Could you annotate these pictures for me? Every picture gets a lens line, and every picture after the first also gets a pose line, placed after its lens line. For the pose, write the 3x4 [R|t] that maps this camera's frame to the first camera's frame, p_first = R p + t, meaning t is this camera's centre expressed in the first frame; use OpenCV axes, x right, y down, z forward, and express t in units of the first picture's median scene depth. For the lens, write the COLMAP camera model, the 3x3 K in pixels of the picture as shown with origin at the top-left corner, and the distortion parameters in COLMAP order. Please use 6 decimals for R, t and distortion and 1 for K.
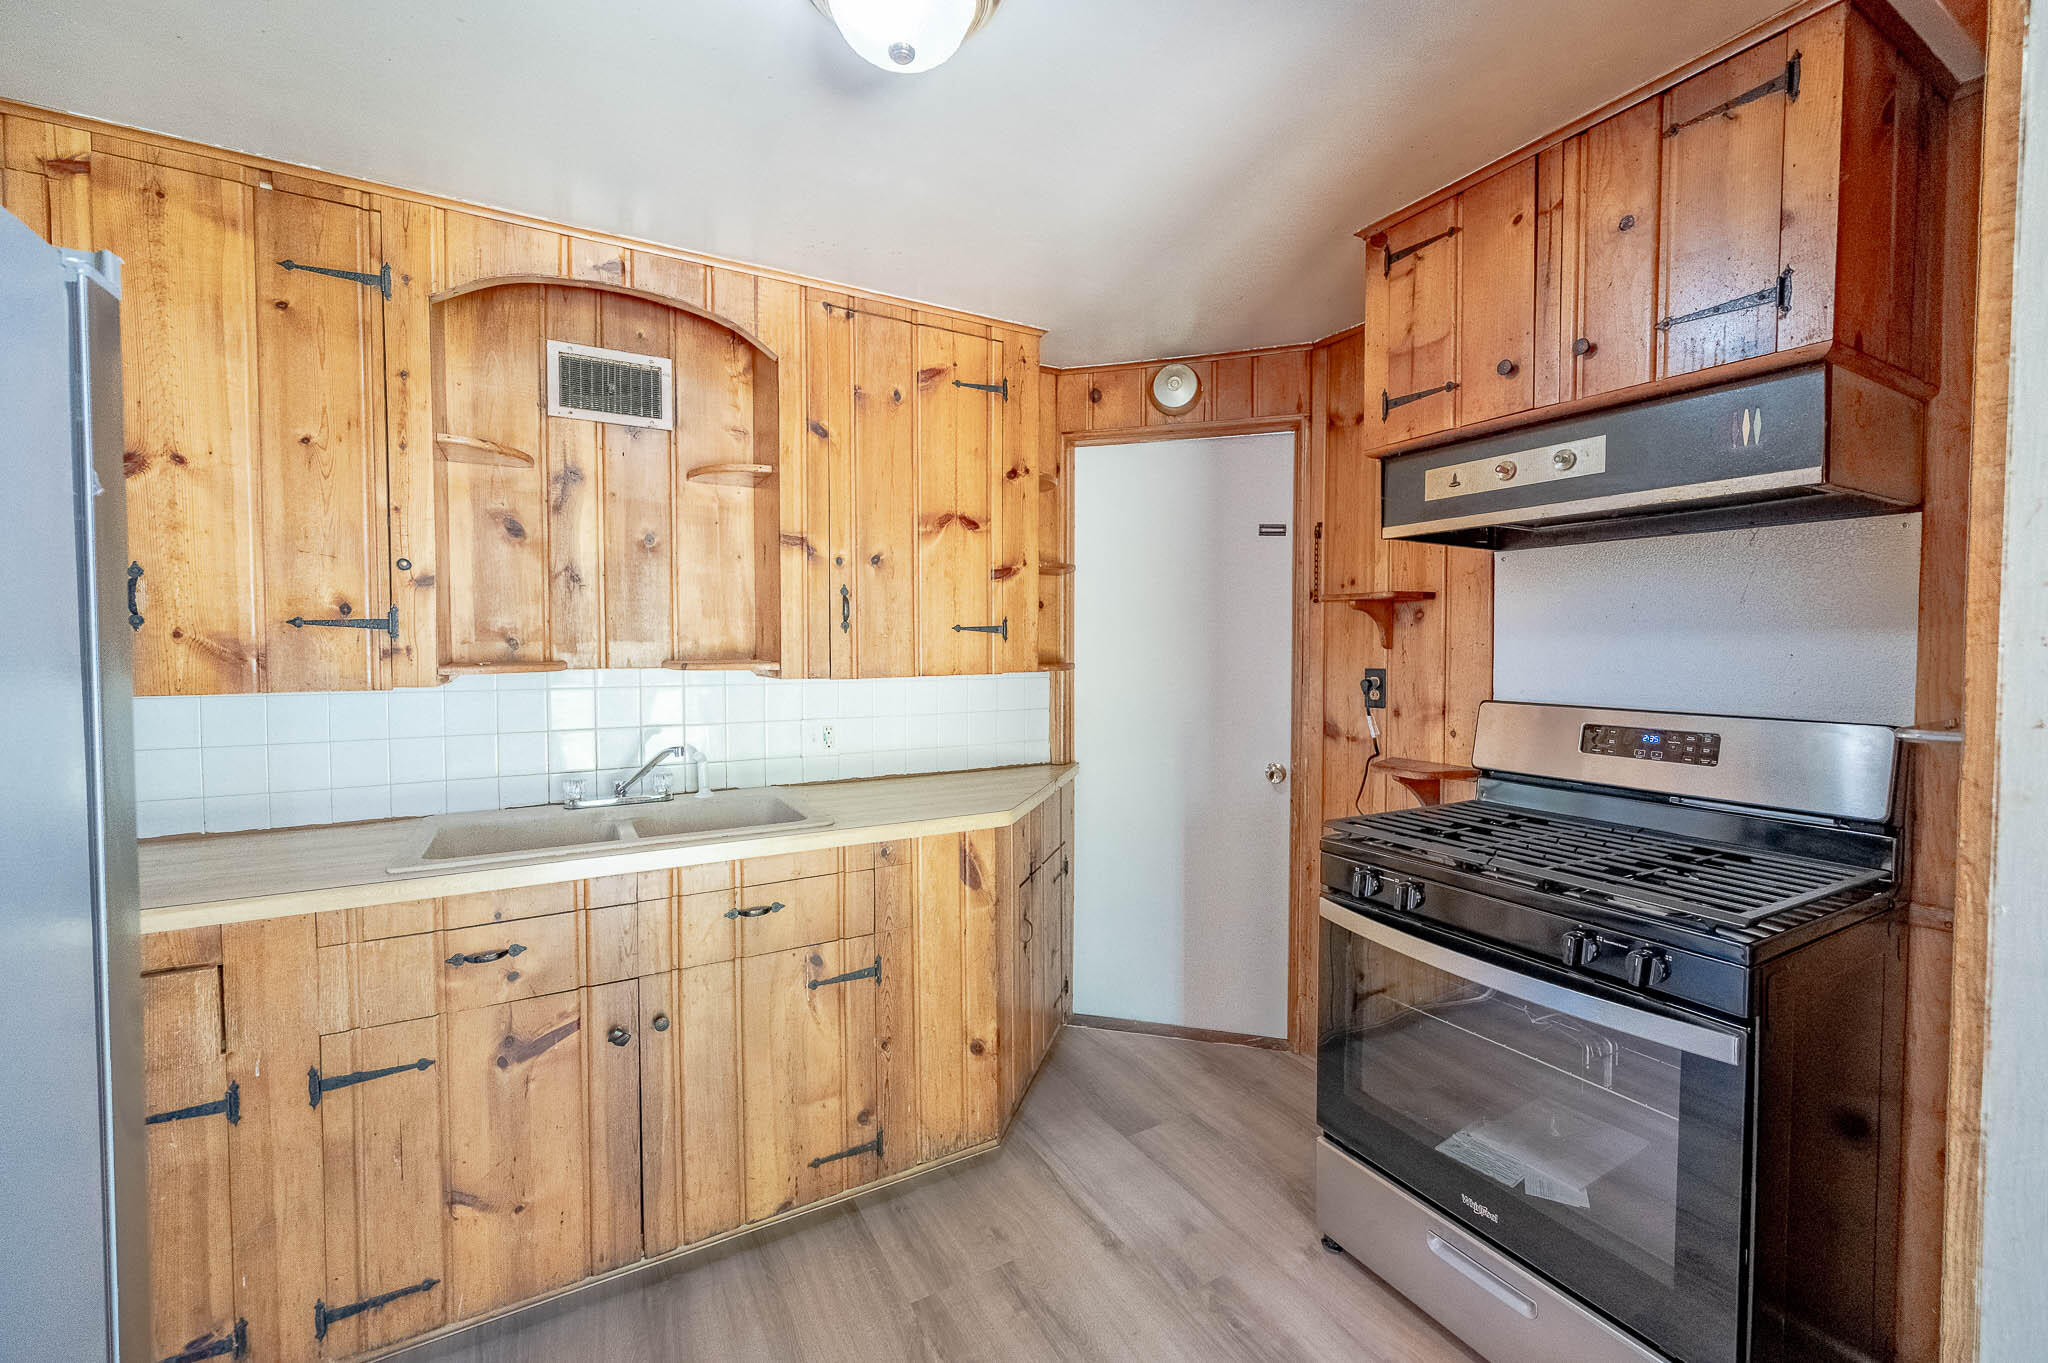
lens RADIAL K [[810.1, 0, 1015.5], [0, 810.1, 670.9], [0, 0, 1]] dist [-0.010210, 0.000164]
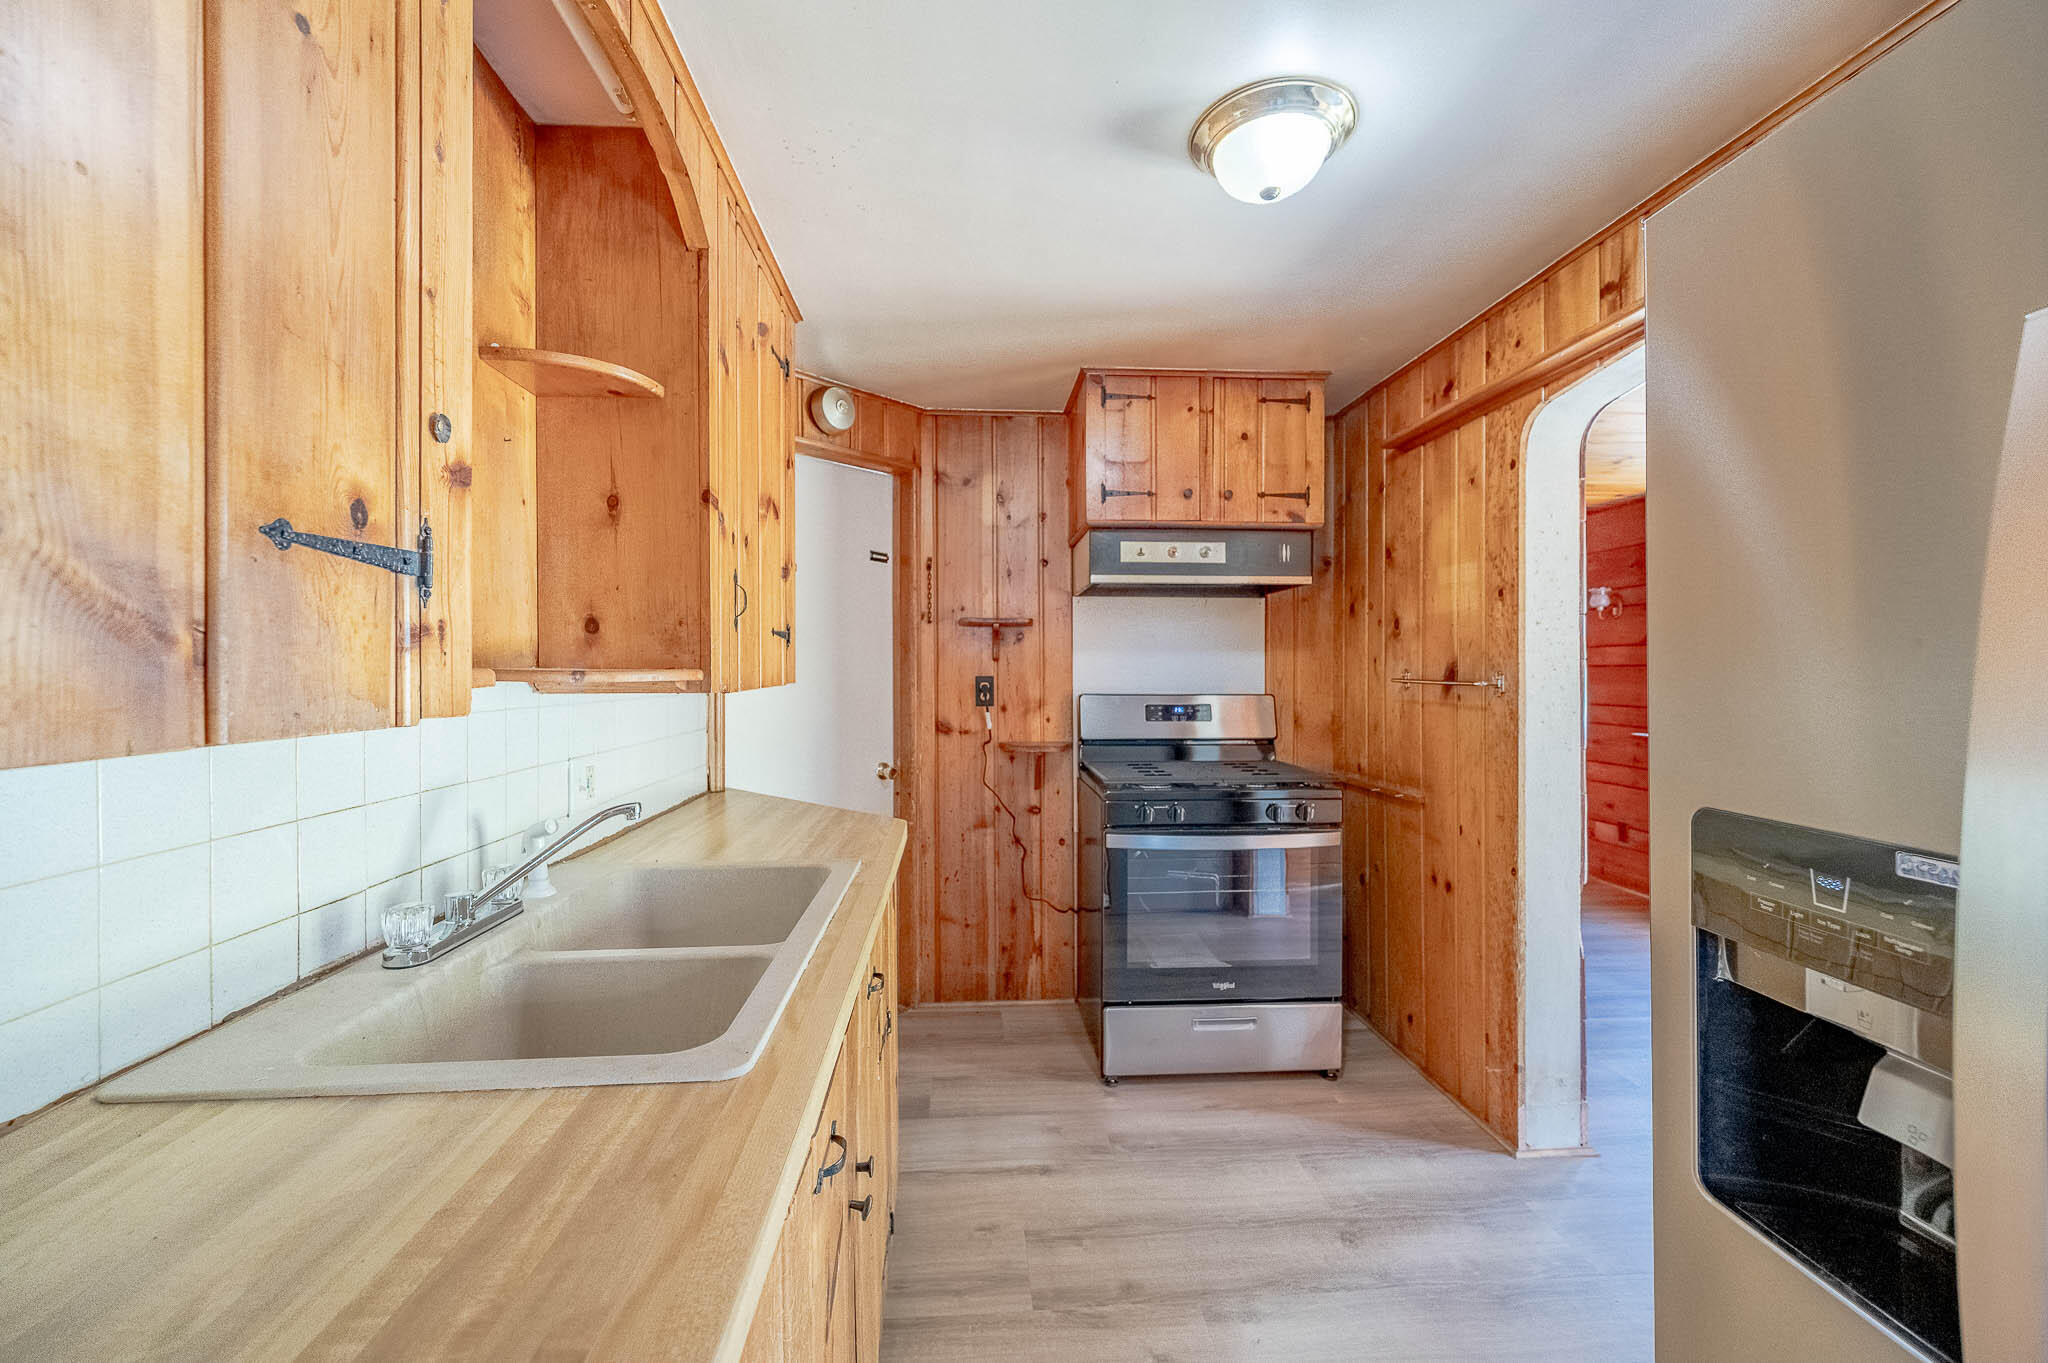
lens RADIAL K [[810.1, 0, 1015.5], [0, 810.1, 670.9], [0, 0, 1]] dist [-0.010210, 0.000164]
pose [[0.437960, -0.001452, 0.898993, -0.990992], [0.029964, 0.999467, -0.012984, 0.009951], [-0.898495, 0.032624, 0.437770, 0.537175]]
